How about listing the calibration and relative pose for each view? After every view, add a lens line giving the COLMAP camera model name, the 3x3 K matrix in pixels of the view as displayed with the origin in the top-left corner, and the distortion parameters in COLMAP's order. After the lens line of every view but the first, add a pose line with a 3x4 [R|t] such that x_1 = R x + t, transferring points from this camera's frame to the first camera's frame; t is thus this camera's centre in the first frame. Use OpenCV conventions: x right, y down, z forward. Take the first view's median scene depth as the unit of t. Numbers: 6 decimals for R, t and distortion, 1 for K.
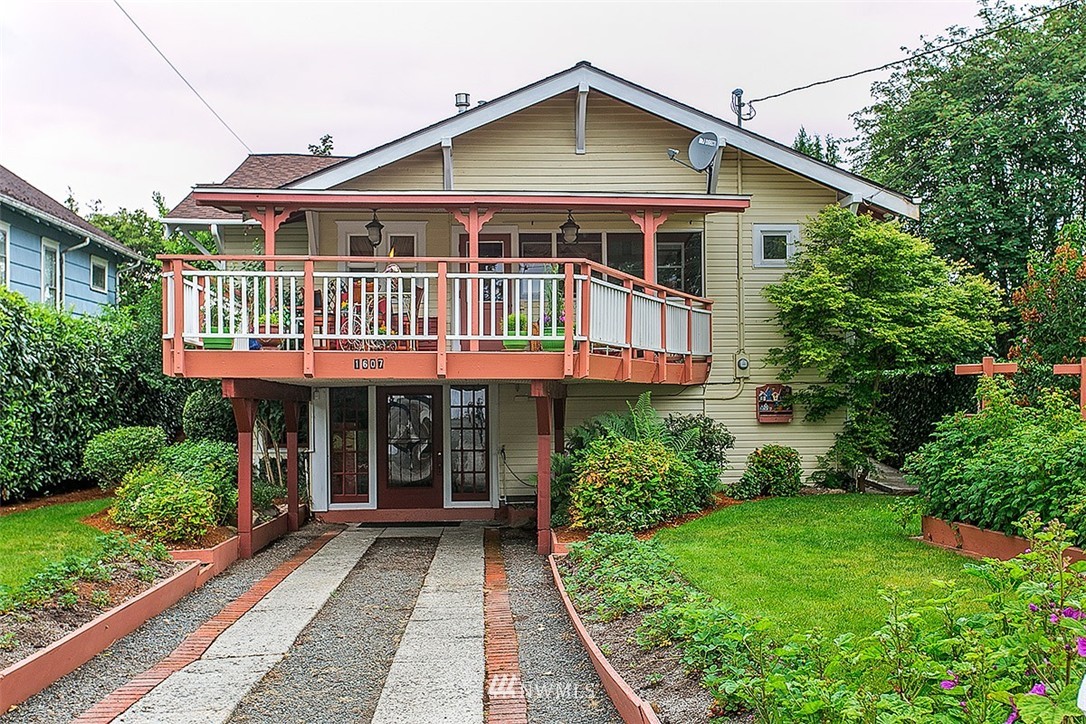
lens RADIAL K [[1215.7, 0, 543.0], [0, 1215.7, 362.0], [0, 0, 1]] dist [-0.017377, -0.021089]
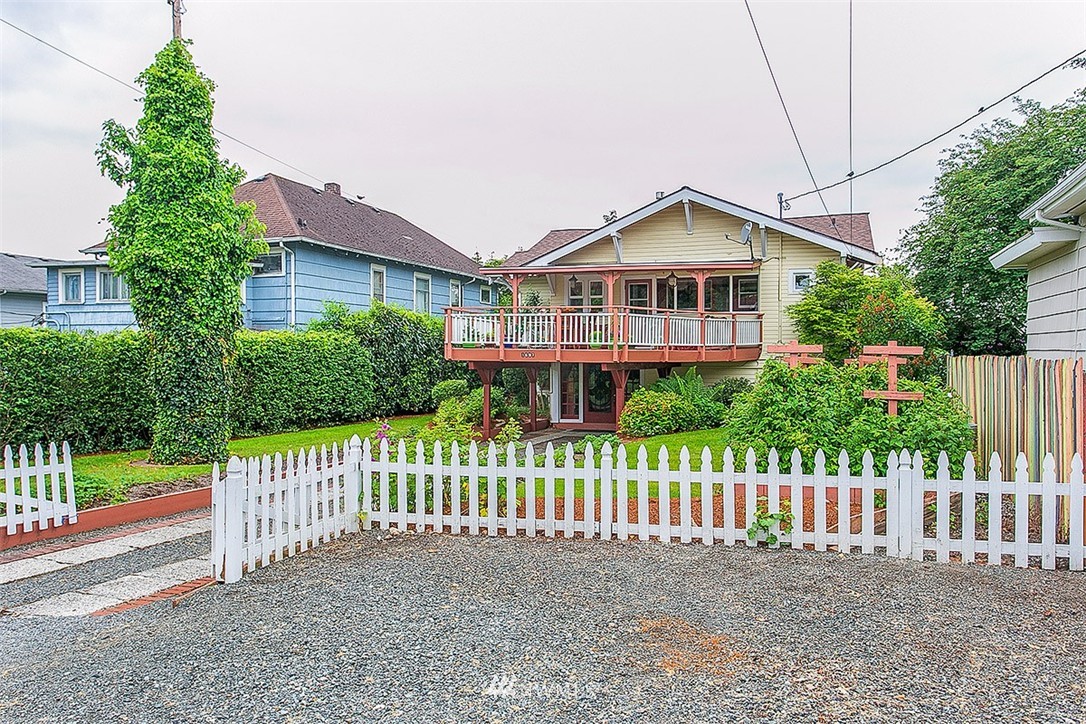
lens RADIAL K [[847.1, 0, 543.0], [0, 847.1, 362.0], [0, 0, 1]] dist [0.002732, 0.001965]
pose [[0.927121, 0.010783, -0.374608, 0.318401], [0.005834, 0.999050, 0.043197, -0.036319], [0.374718, -0.042234, 0.926176, -0.288565]]
